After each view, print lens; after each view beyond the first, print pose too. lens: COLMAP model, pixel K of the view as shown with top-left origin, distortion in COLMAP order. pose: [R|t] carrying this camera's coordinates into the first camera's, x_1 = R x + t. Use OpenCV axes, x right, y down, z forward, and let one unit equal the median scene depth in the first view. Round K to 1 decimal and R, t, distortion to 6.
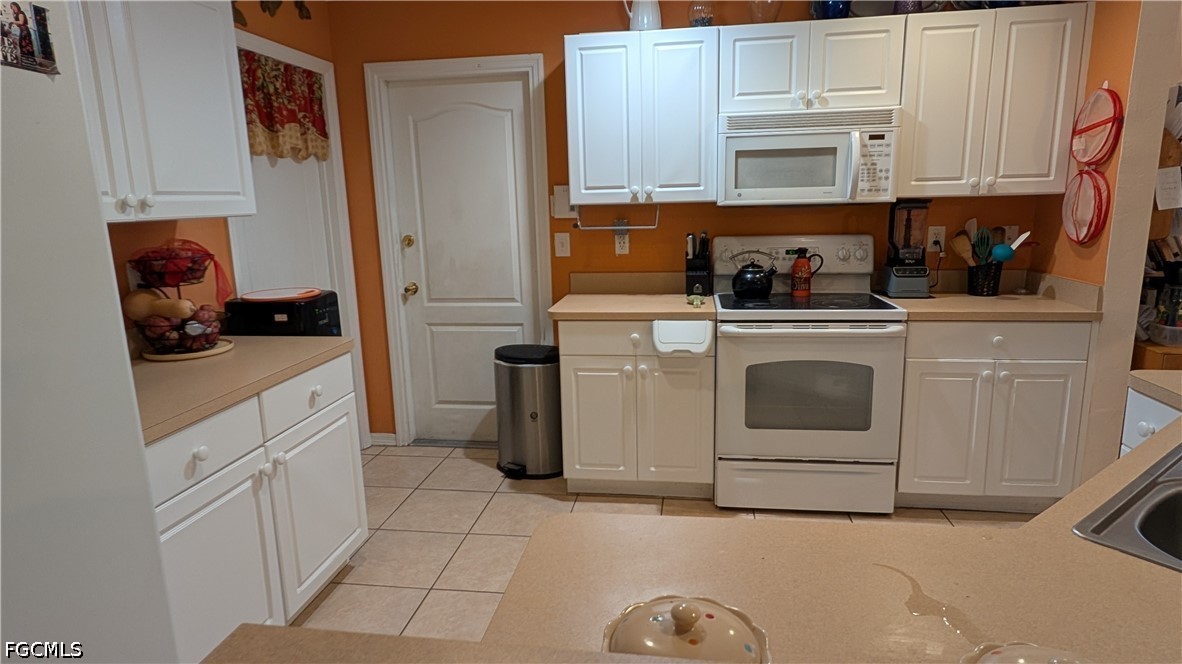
lens RADIAL K [[664.6, 0, 591.0], [0, 664.6, 332.0], [0, 0, 1]] dist [-0.001520, 0.000144]
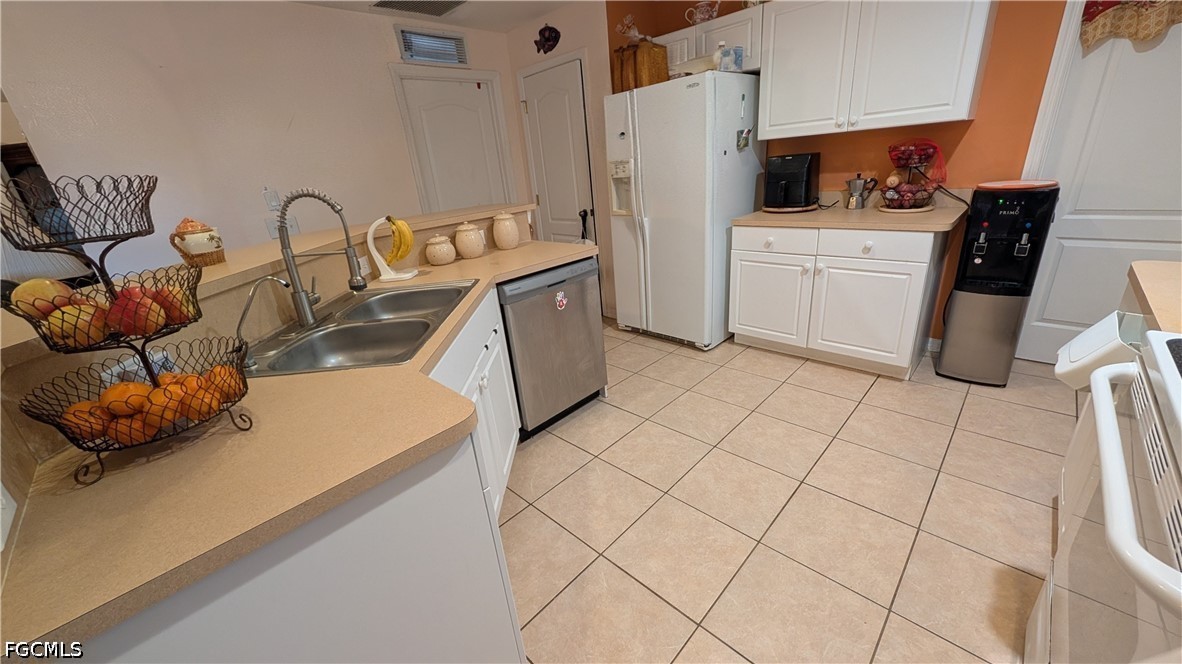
lens RADIAL K [[441.4, 0, 591.0], [0, 441.4, 332.0], [0, 0, 1]] dist [-0.000904, -0.000021]
pose [[-0.577409, 0.367423, -0.729108, 0.623416], [-0.058031, 0.872290, 0.485534, -0.154306], [0.814390, 0.322662, -0.482346, 0.774459]]
